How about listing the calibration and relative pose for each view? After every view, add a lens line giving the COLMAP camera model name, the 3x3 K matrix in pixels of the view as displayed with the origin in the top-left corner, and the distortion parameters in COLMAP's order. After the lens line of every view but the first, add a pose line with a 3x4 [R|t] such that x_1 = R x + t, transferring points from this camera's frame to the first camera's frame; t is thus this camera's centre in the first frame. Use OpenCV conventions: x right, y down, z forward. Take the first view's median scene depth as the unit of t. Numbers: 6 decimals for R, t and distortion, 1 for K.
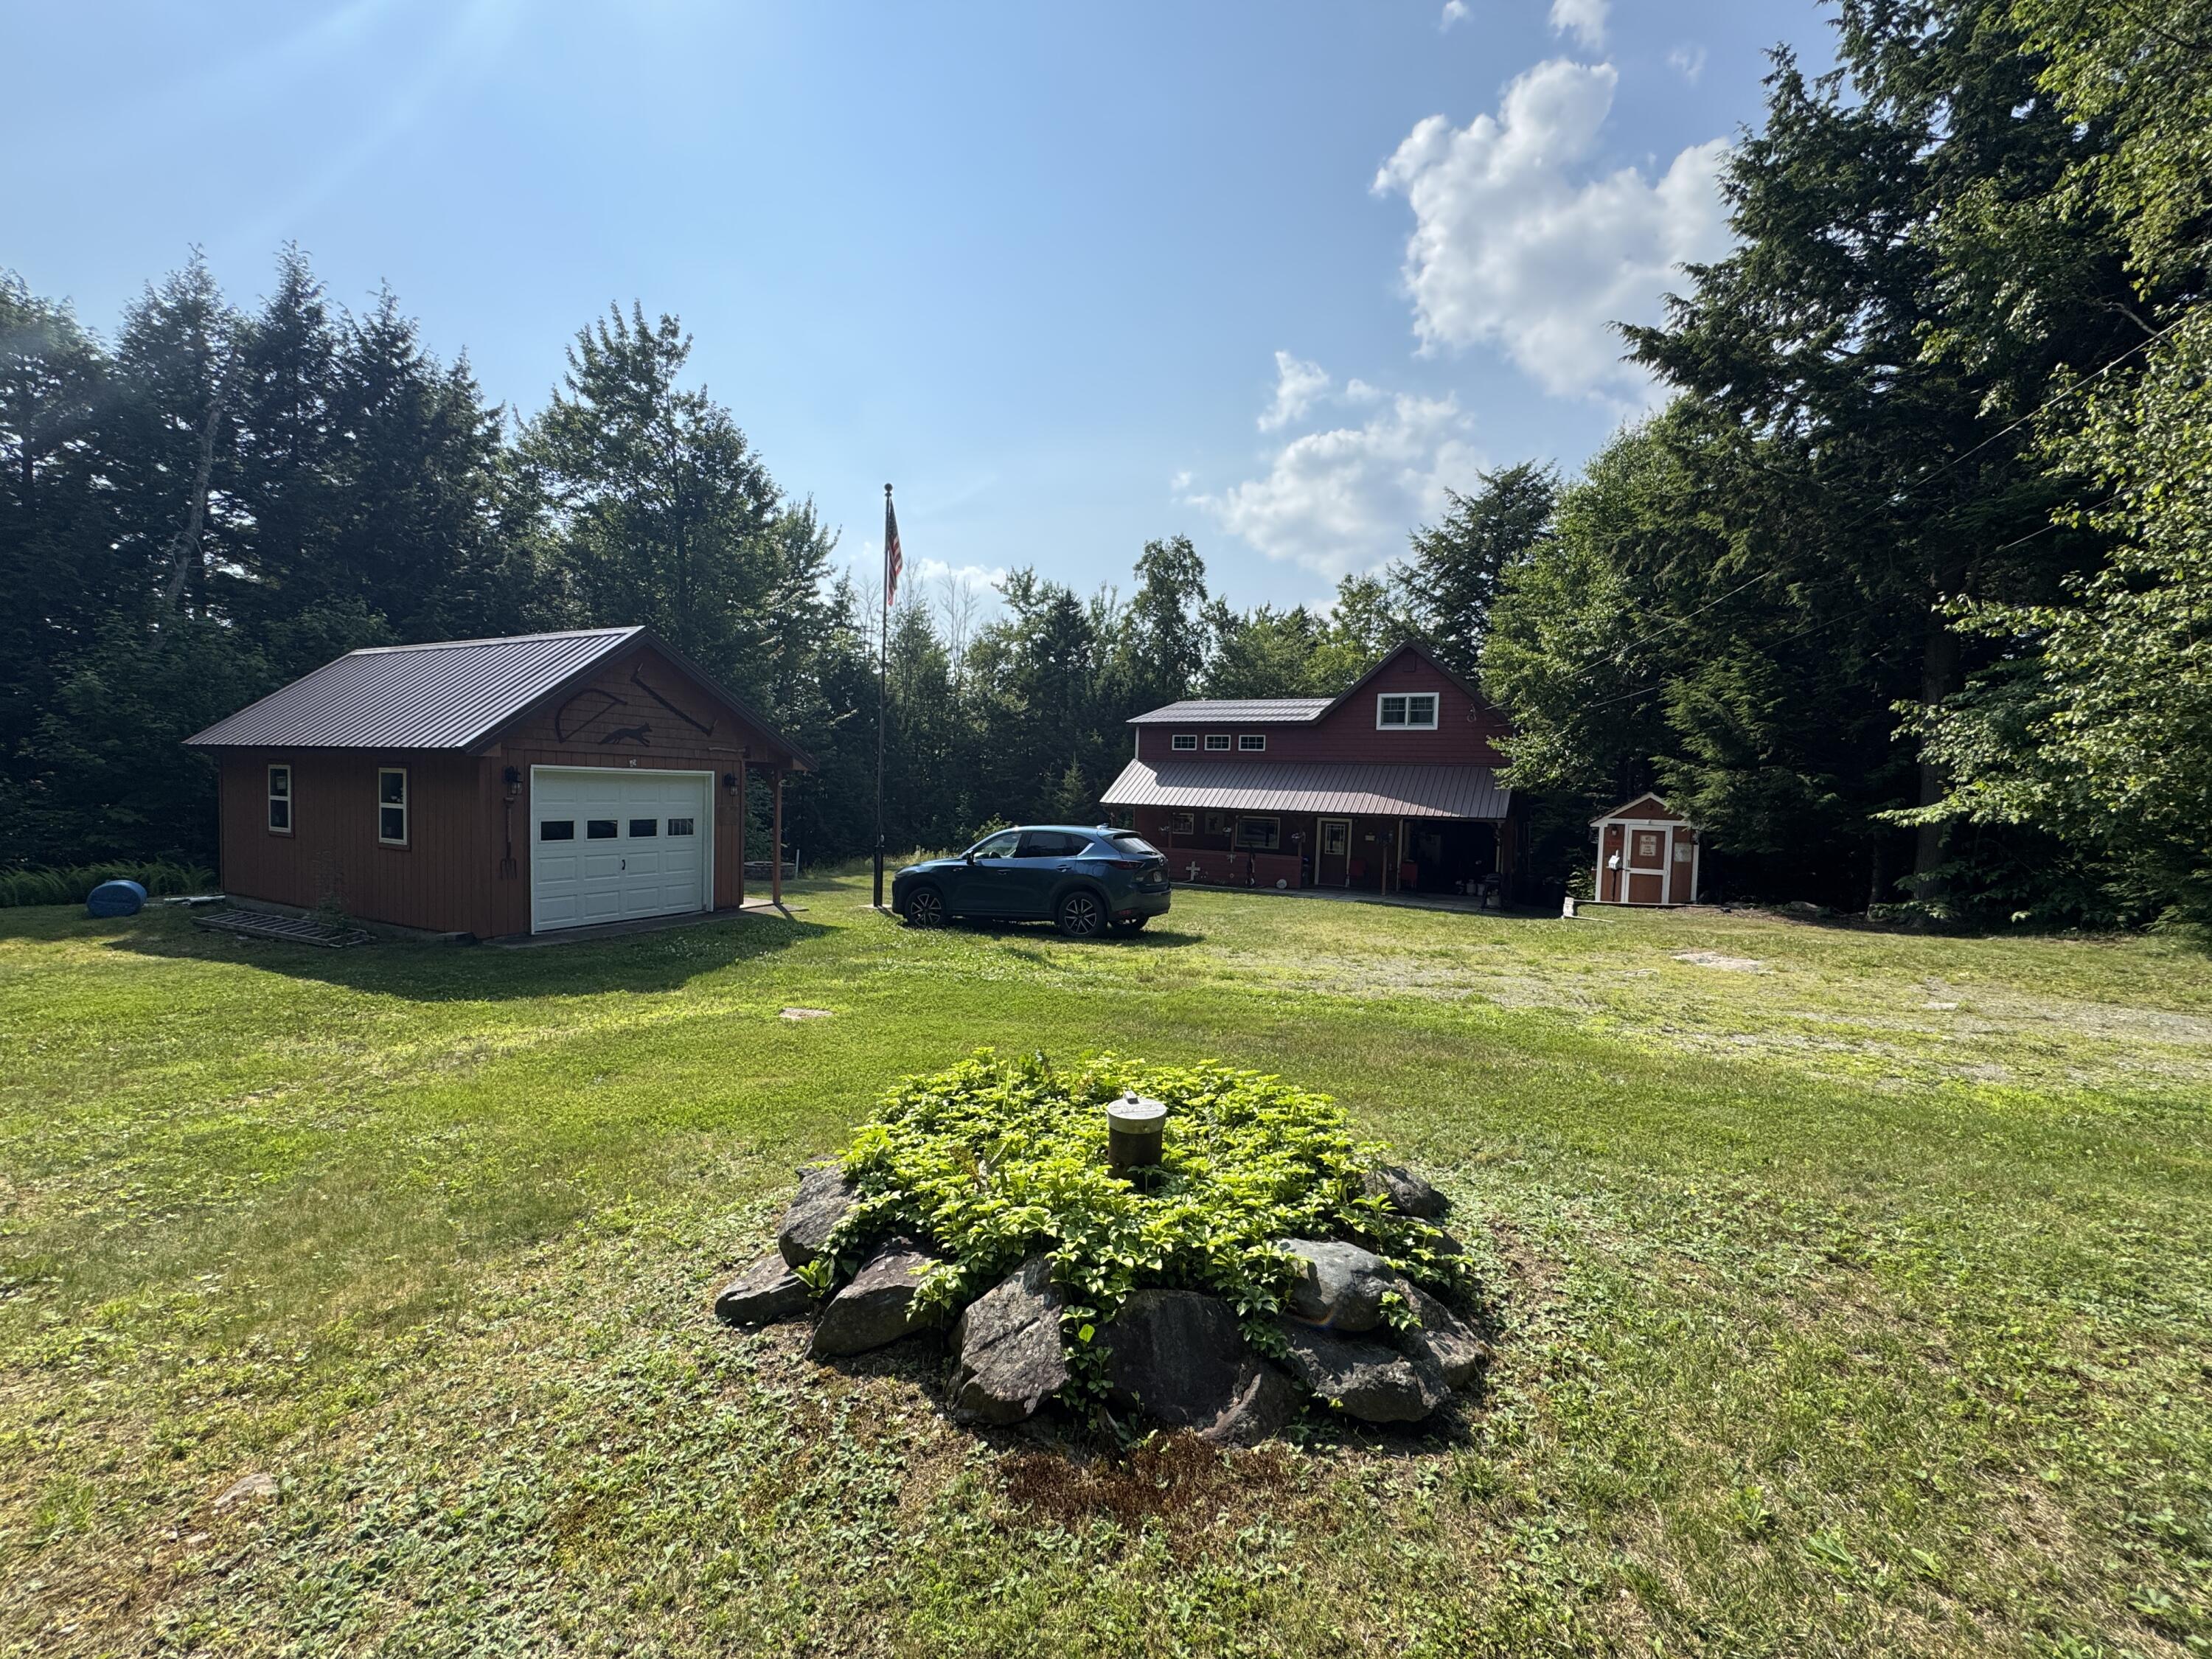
lens RADIAL K [[876.2, 0, 1056.0], [0, 876.2, 810.5], [0, 0, 1]] dist [-0.000957, -0.001171]
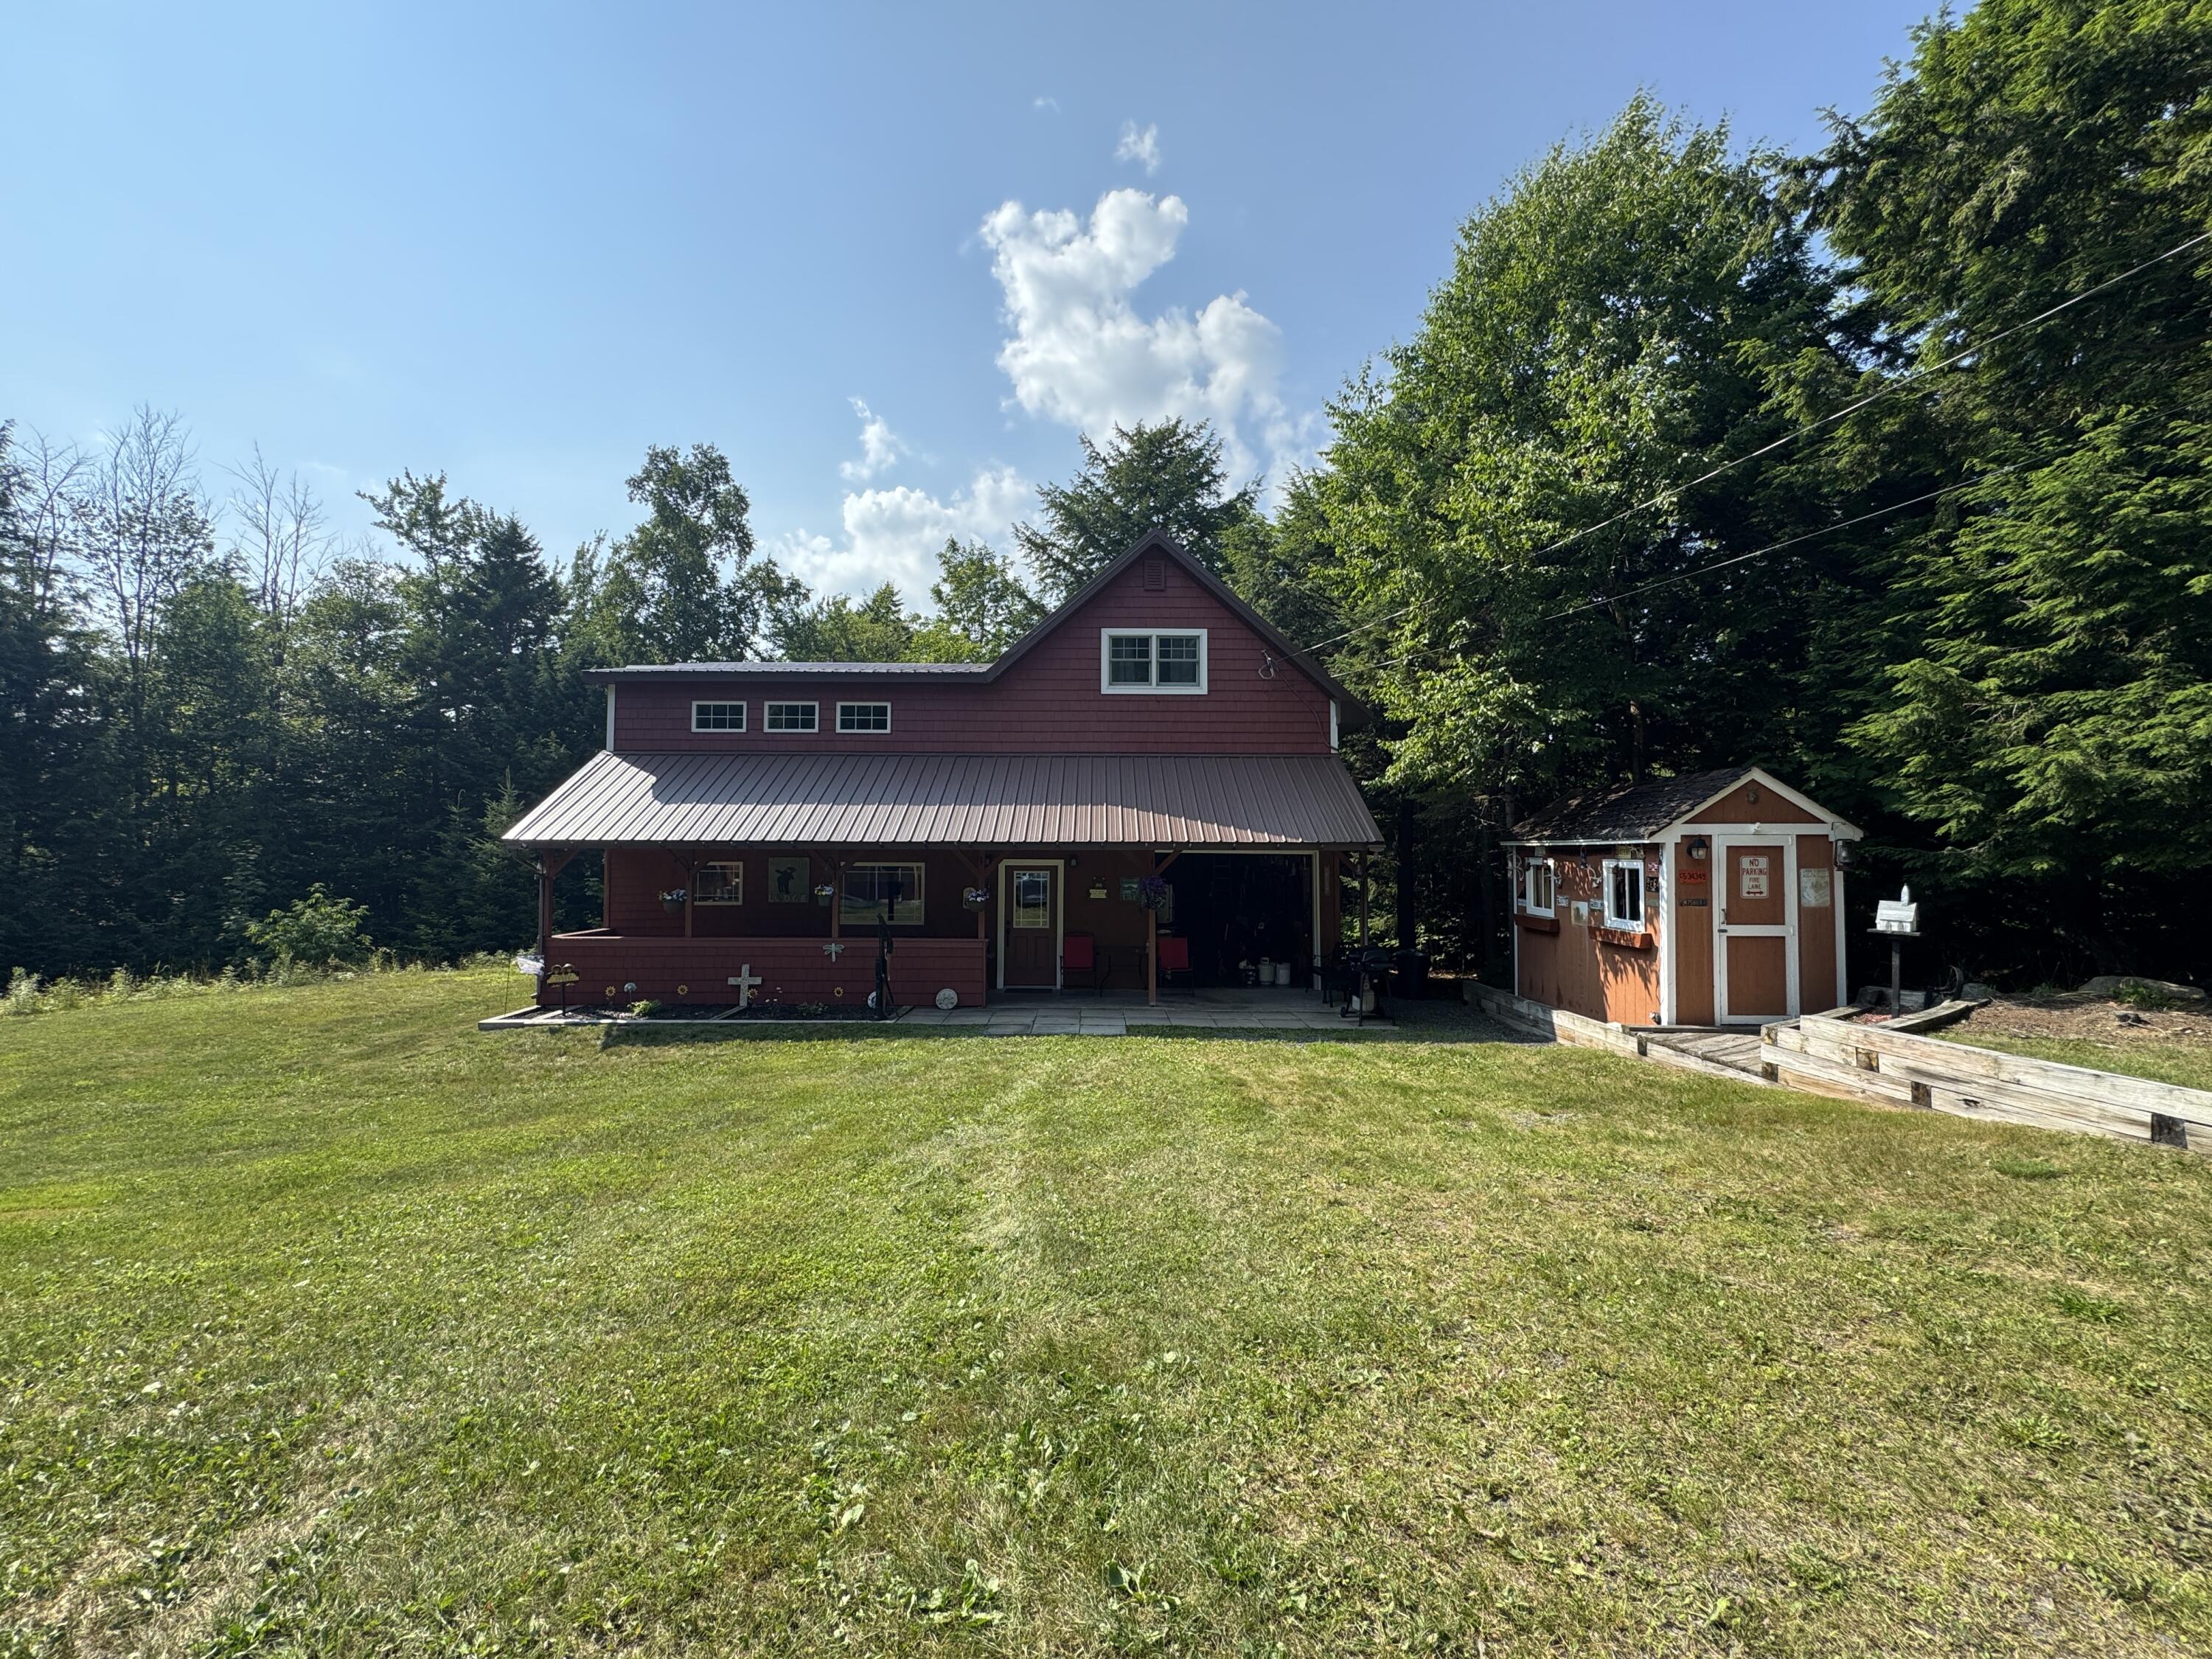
lens RADIAL K [[876.2, 0, 1100.6], [0, 876.2, 829.4], [0, 0, 1]] dist [-0.000957, -0.001171]
pose [[0.848875, -0.004821, 0.528572, 0.051989], [0.033896, 0.998397, -0.045329, 0.010816], [-0.527506, 0.056395, 0.847678, 0.360553]]
